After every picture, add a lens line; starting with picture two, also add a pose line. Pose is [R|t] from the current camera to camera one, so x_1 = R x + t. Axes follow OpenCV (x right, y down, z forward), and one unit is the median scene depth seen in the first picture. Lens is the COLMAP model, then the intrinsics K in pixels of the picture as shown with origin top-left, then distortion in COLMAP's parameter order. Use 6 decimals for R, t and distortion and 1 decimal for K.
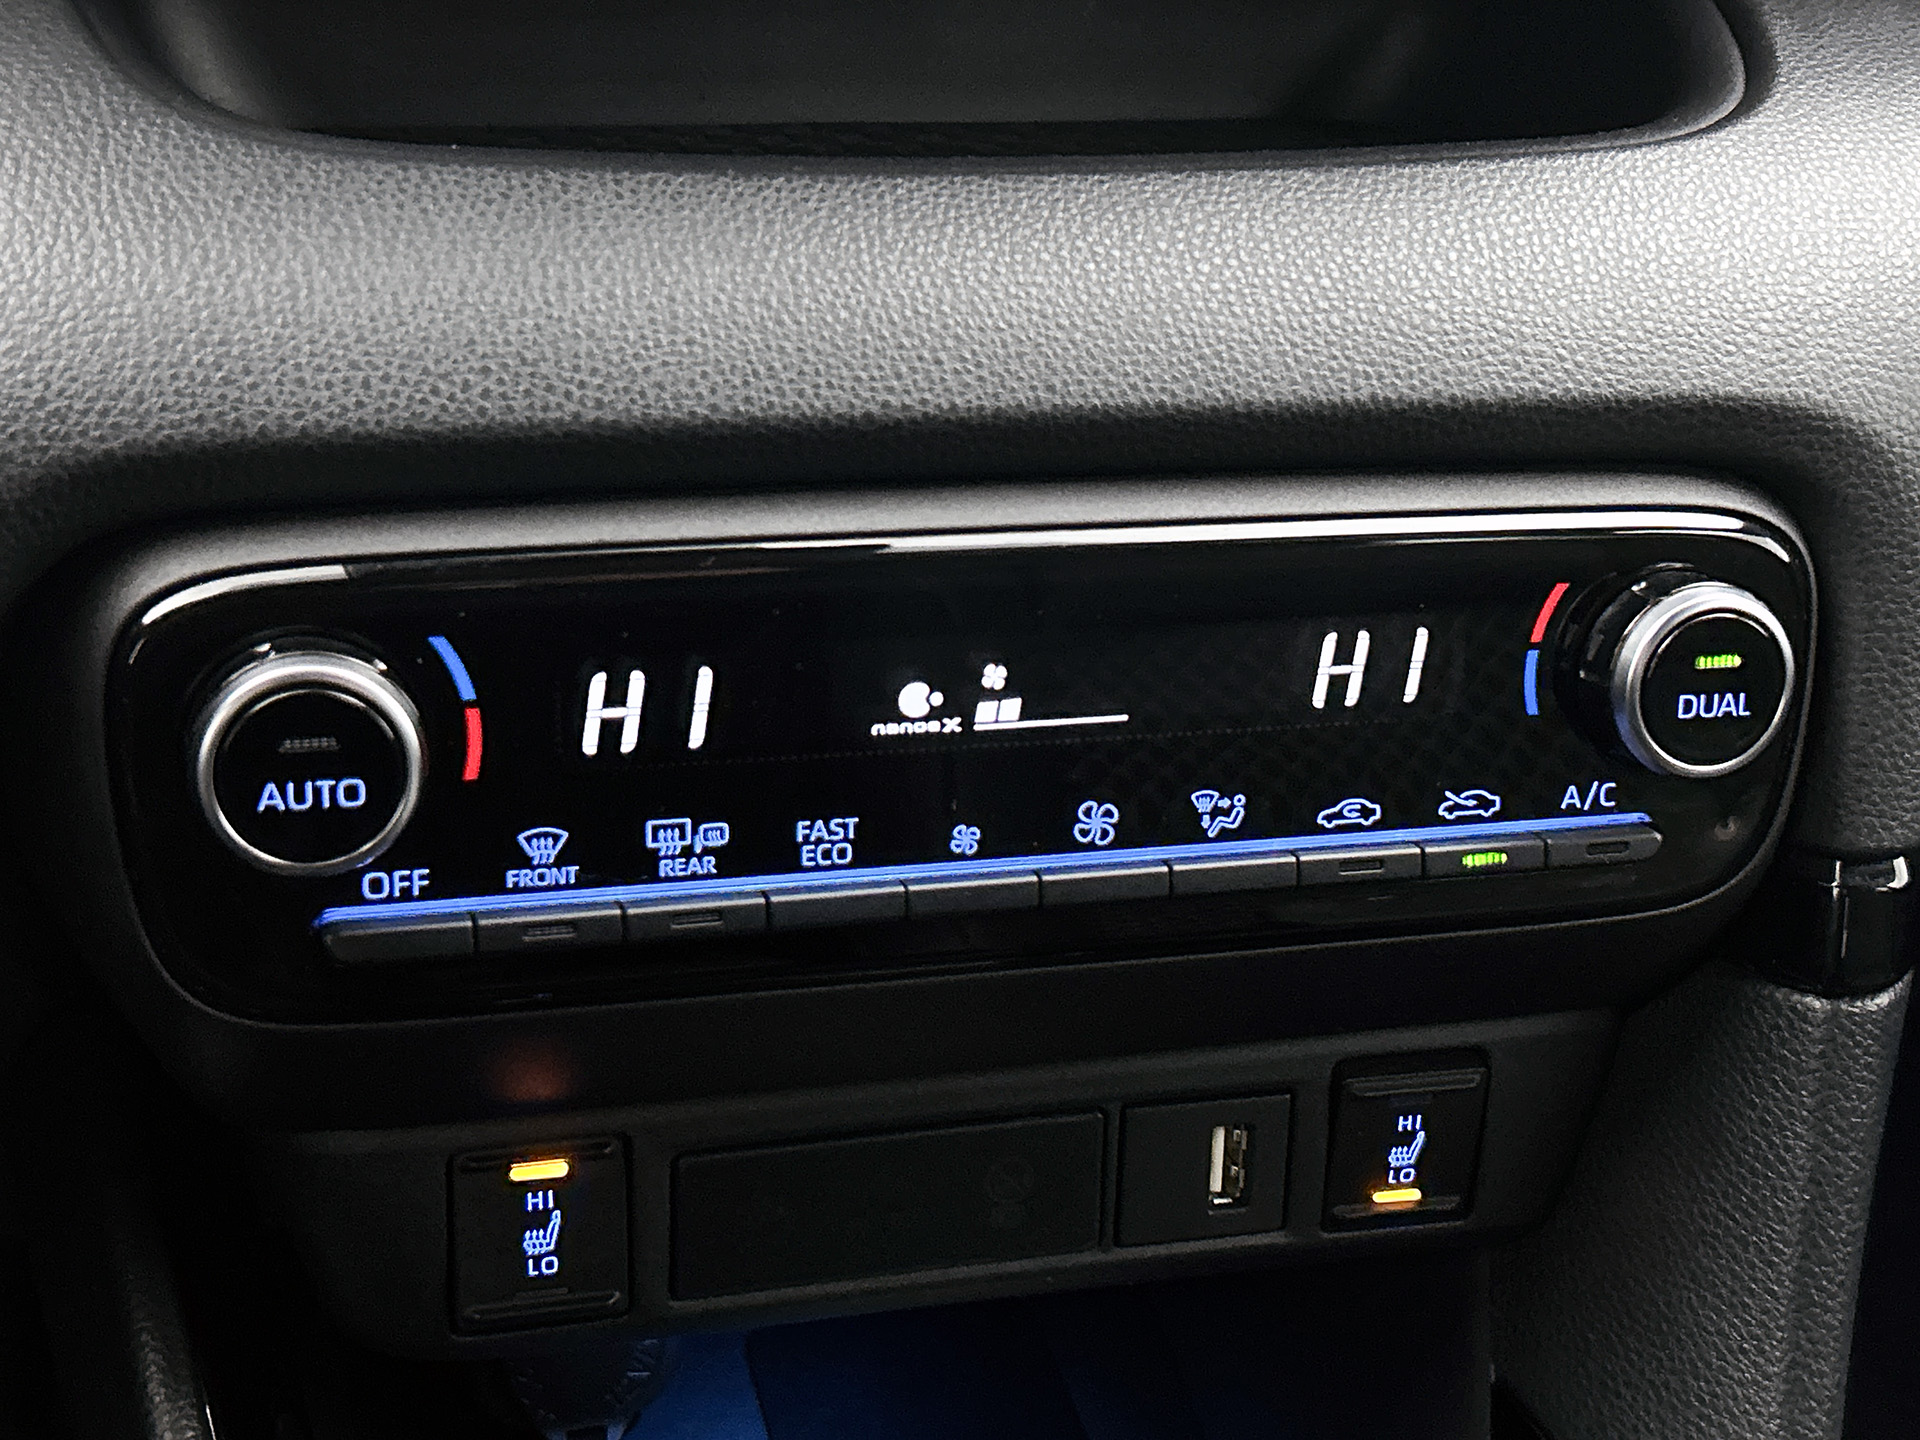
lens RADIAL K [[2760.6, 0, 1014.1], [0, 2760.6, 722.3], [0, 0, 1]] dist [0.100120, 0.000000]
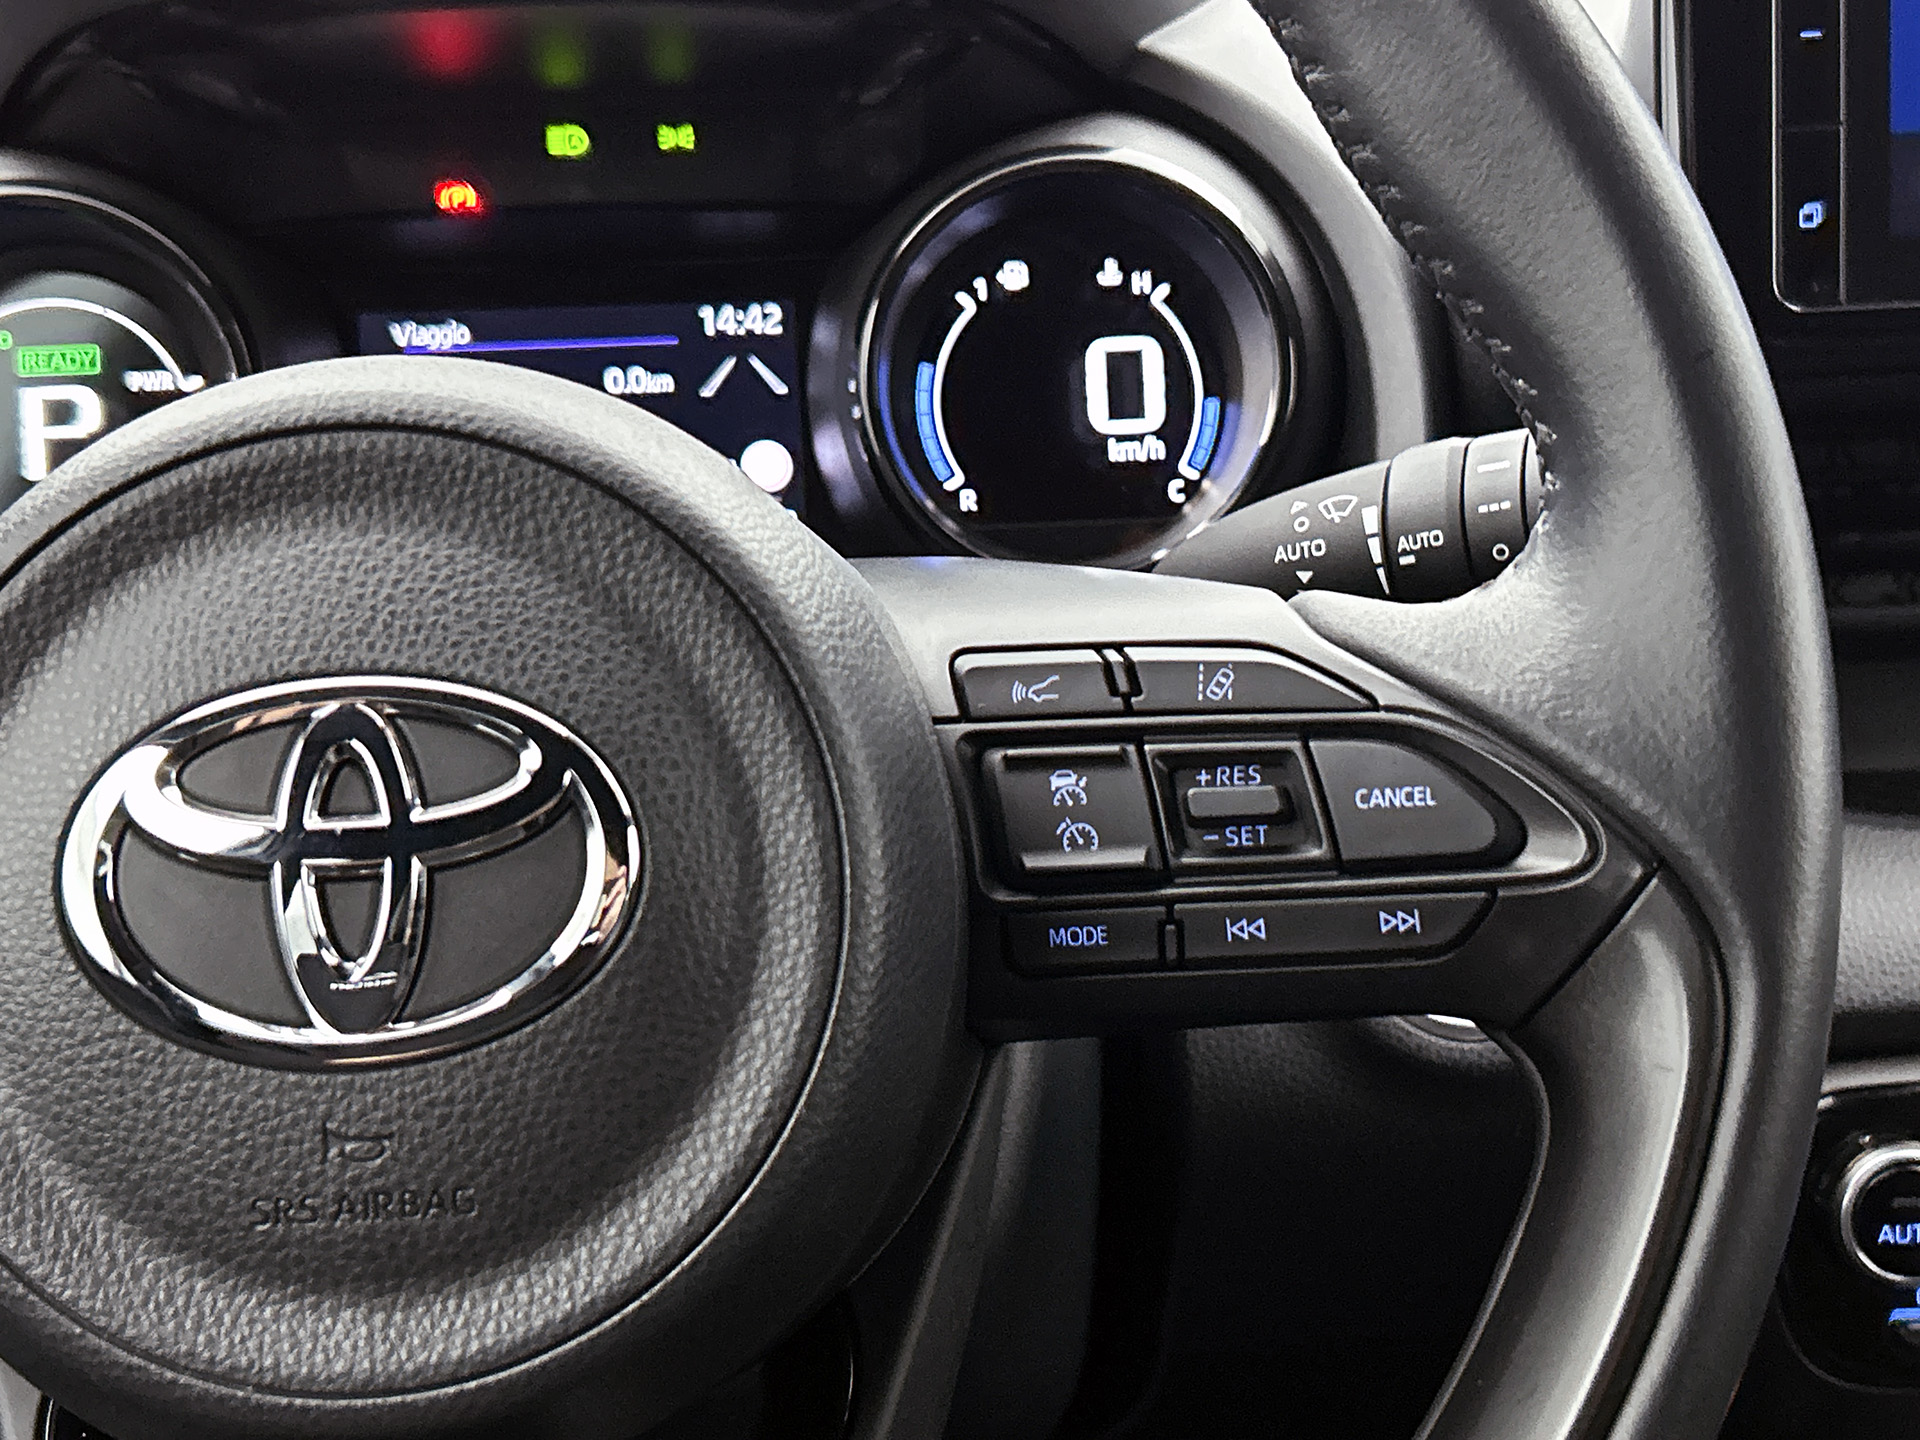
lens RADIAL K [[2760.6, 0, 996.9], [0, 2760.6, 701.0], [0, 0, 1]] dist [0.100120, 0.000000]
pose [[0.966230, -0.020978, -0.256826, -0.284175], [-0.024021, 0.985008, -0.170830, 0.010002], [0.256559, 0.171231, 0.951240, -0.594738]]
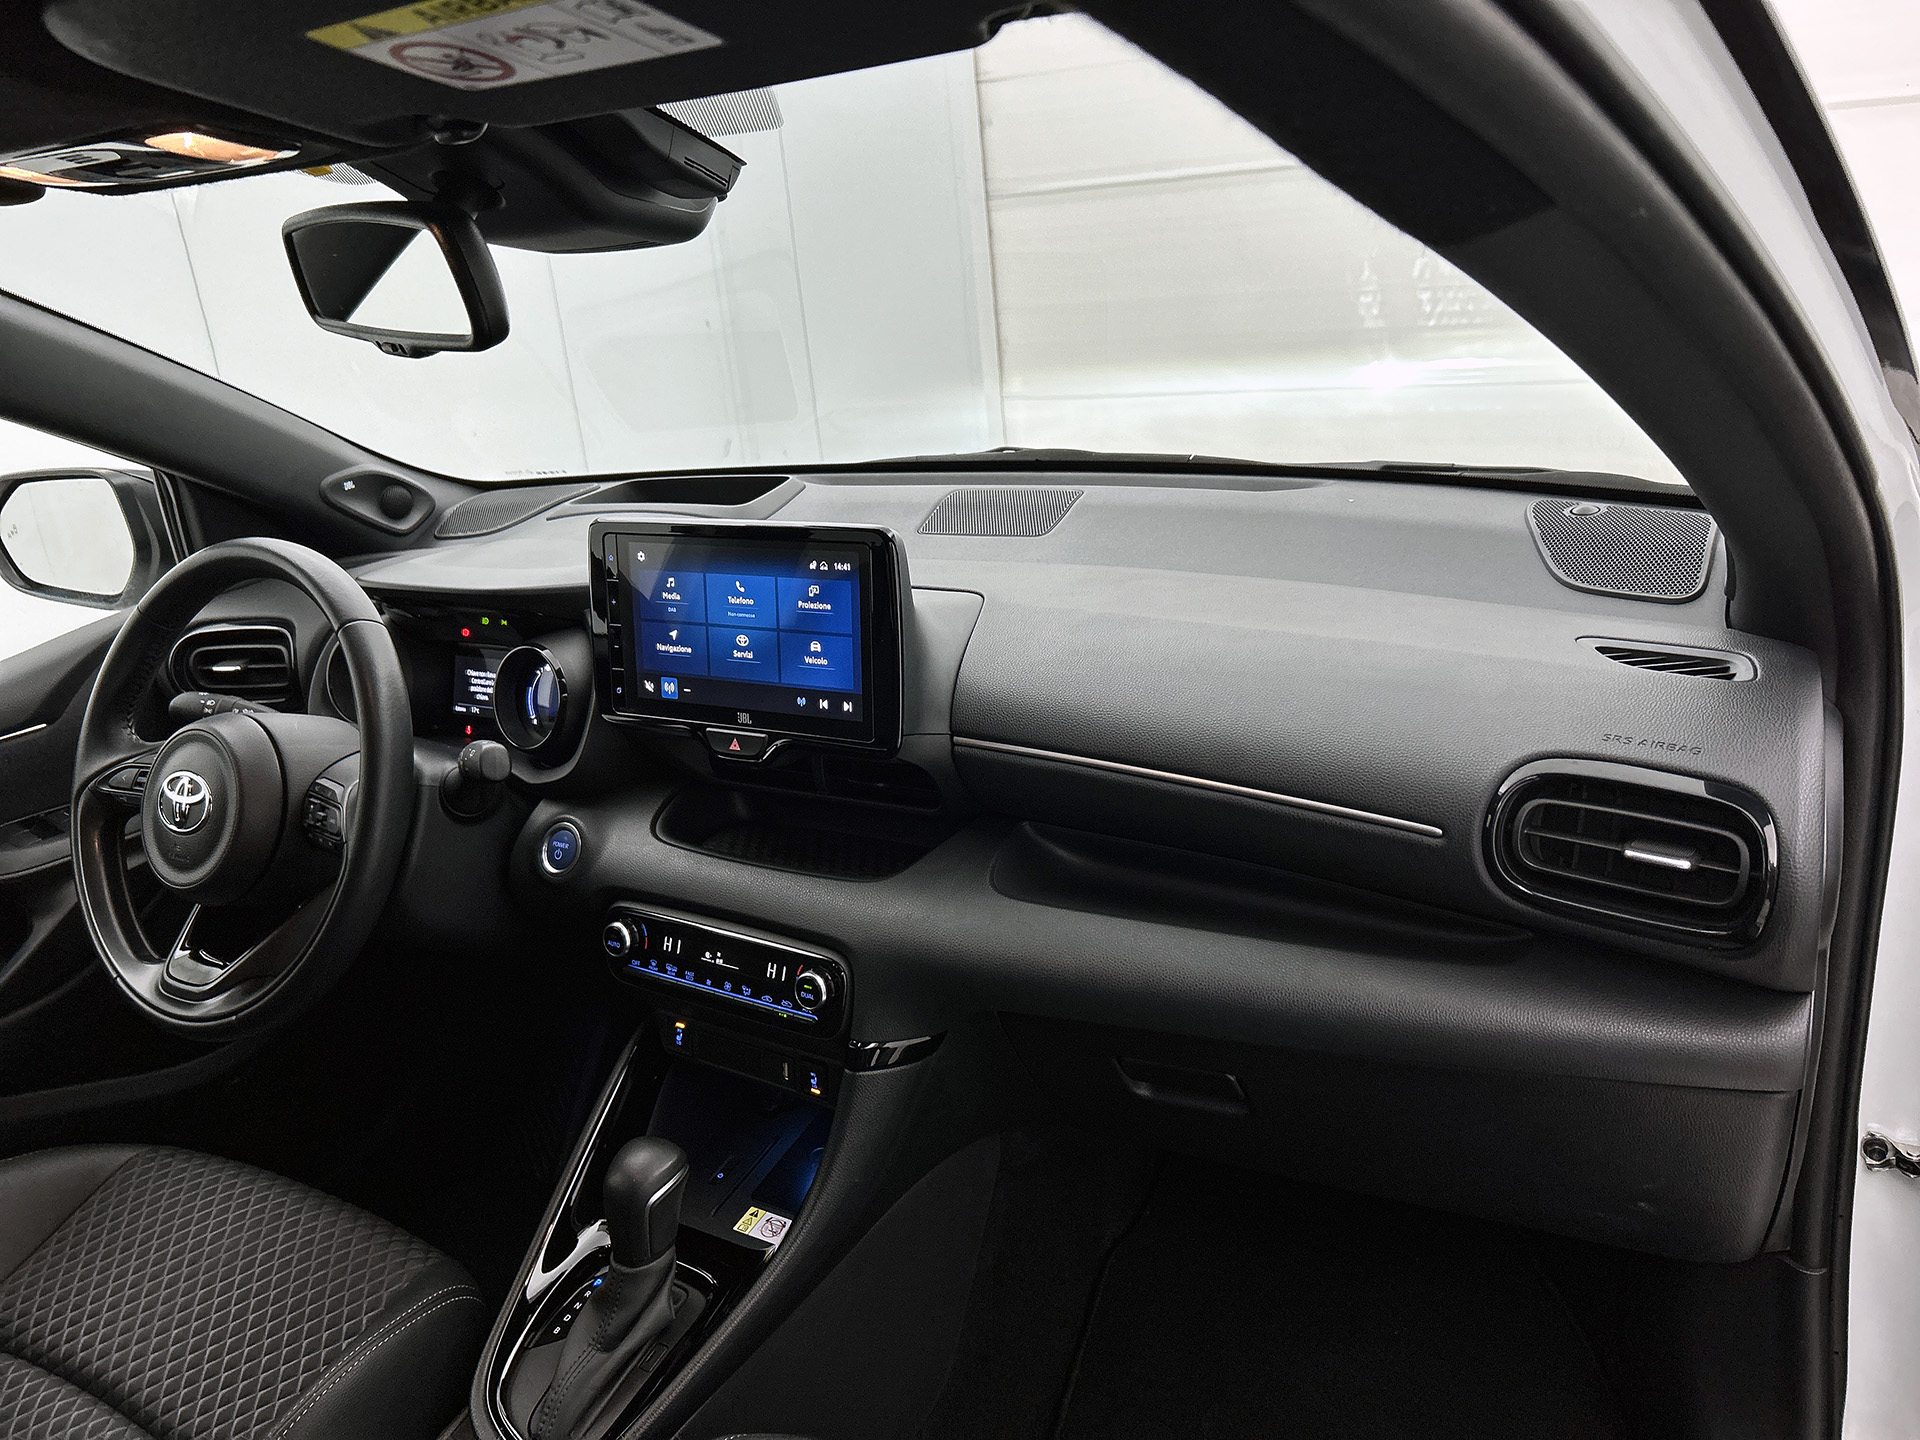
lens RADIAL K [[1486.2, 0, 960.7], [0, 1486.2, 675.7], [0, 0, 1]] dist [0.045422, -0.050087]
pose [[0.654387, 0.102963, -0.749117, 2.326058], [-0.215565, 0.974979, -0.054299, -0.470813], [0.724782, 0.197015, 0.660209, -0.681977]]
